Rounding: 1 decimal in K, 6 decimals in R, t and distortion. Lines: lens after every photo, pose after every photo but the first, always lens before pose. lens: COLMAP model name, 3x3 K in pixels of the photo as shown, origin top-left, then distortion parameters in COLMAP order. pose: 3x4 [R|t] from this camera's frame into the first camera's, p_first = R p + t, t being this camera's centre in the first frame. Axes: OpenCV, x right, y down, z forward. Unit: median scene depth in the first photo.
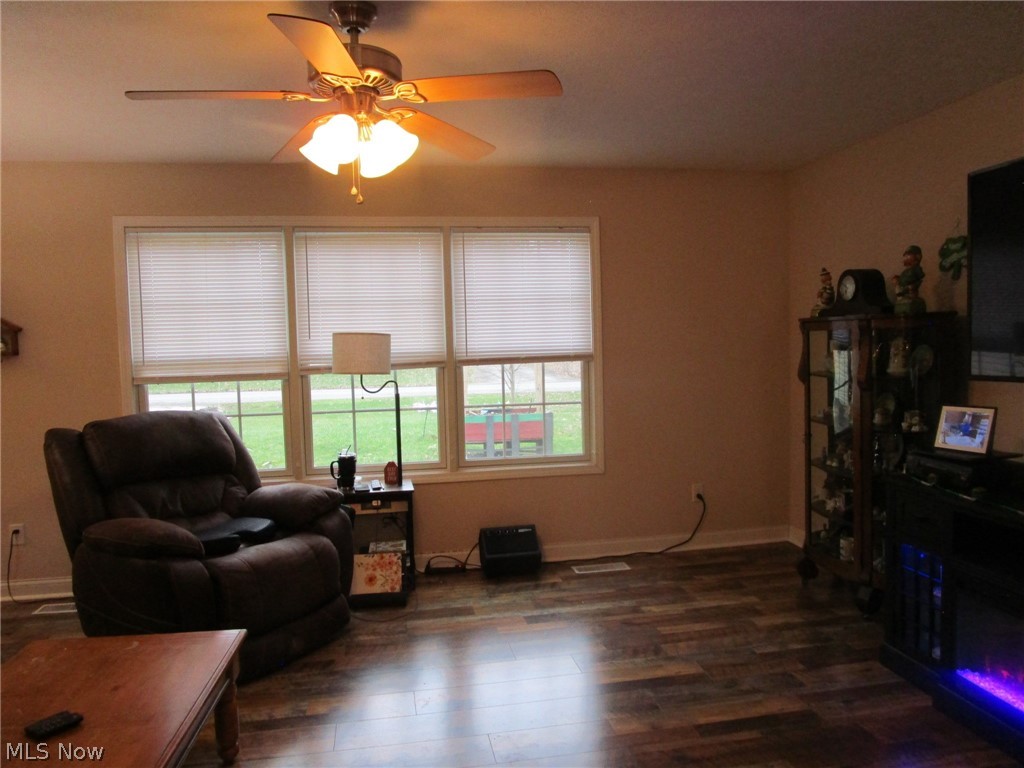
lens RADIAL K [[730.4, 0, 510.1], [0, 730.4, 384.5], [0, 0, 1]] dist [-0.018645, 0.004531]
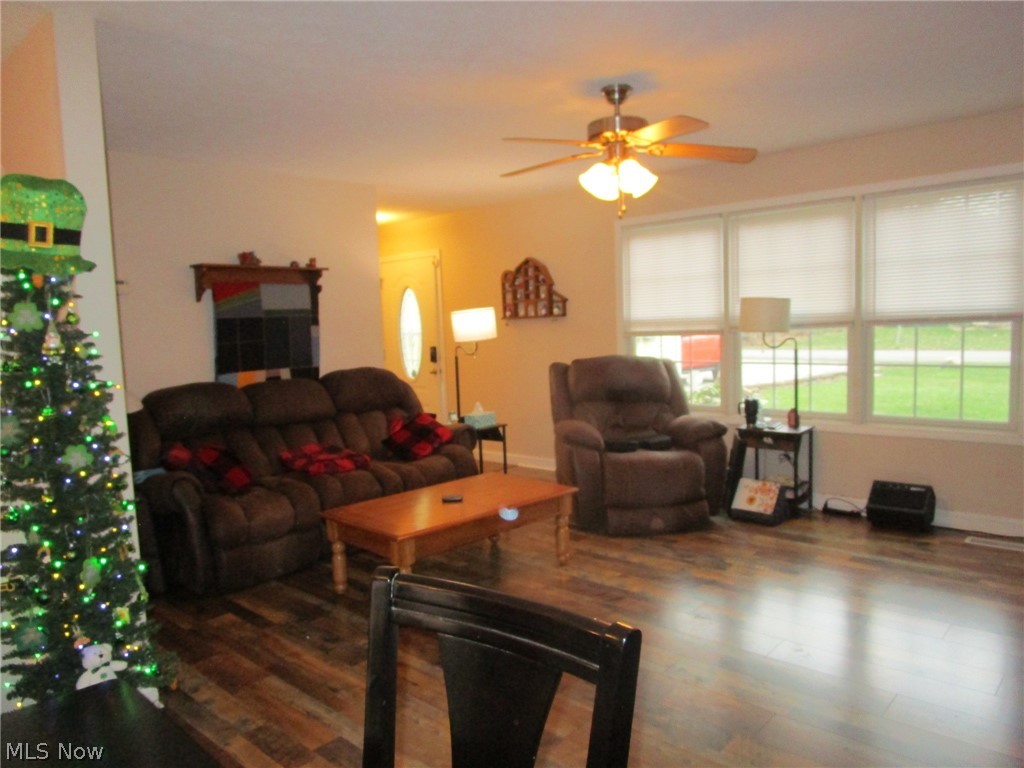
lens RADIAL K [[730.4, 0, 510.1], [0, 730.4, 384.5], [0, 0, 1]] dist [-0.018645, 0.004531]
pose [[0.615684, 0.073487, -0.784559, 0.473843], [-0.024709, 0.996953, 0.073991, -0.006531], [0.787606, -0.026169, 0.615624, -0.066191]]
